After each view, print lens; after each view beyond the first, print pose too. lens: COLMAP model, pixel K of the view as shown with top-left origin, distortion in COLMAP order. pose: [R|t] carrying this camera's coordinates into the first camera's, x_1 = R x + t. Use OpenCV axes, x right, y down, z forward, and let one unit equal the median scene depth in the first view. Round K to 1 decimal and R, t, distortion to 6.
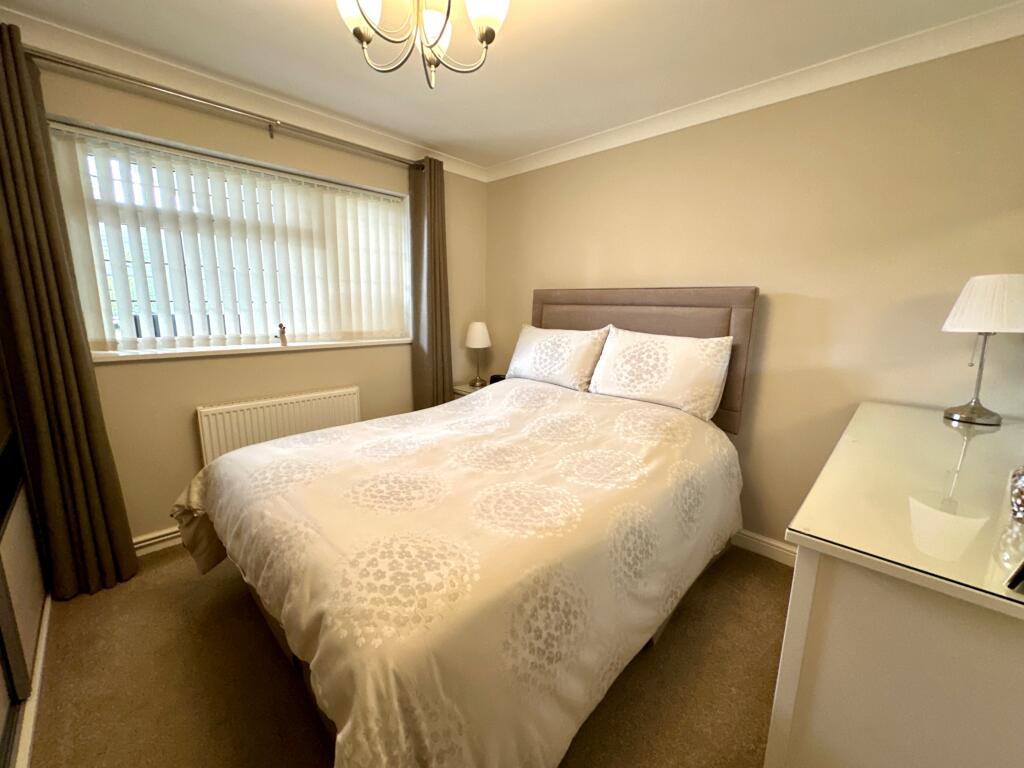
lens RADIAL K [[414.7, 0, 513.6], [0, 414.7, 383.5], [0, 0, 1]] dist [-0.001806, -0.000372]
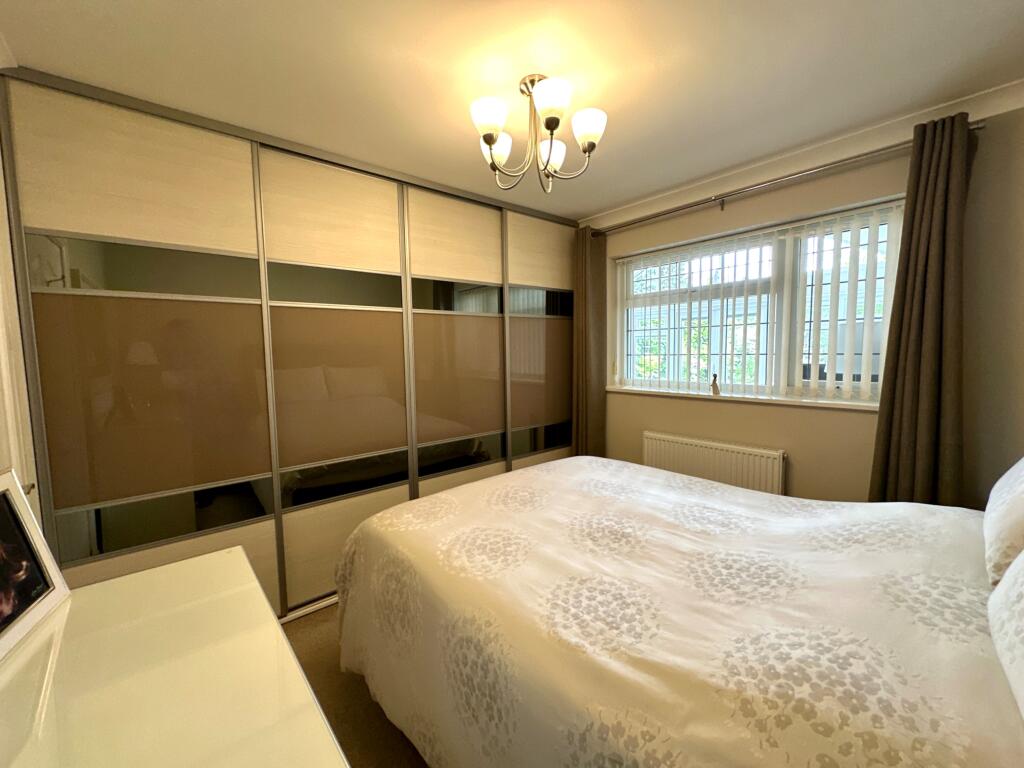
lens RADIAL K [[414.7, 0, 513.6], [0, 414.7, 383.5], [0, 0, 1]] dist [-0.001806, -0.000372]
pose [[-0.094811, 0.057907, -0.993810, 0.740161], [-0.172170, 0.982309, 0.073662, -0.143536], [0.980494, 0.178088, -0.083164, 0.755730]]
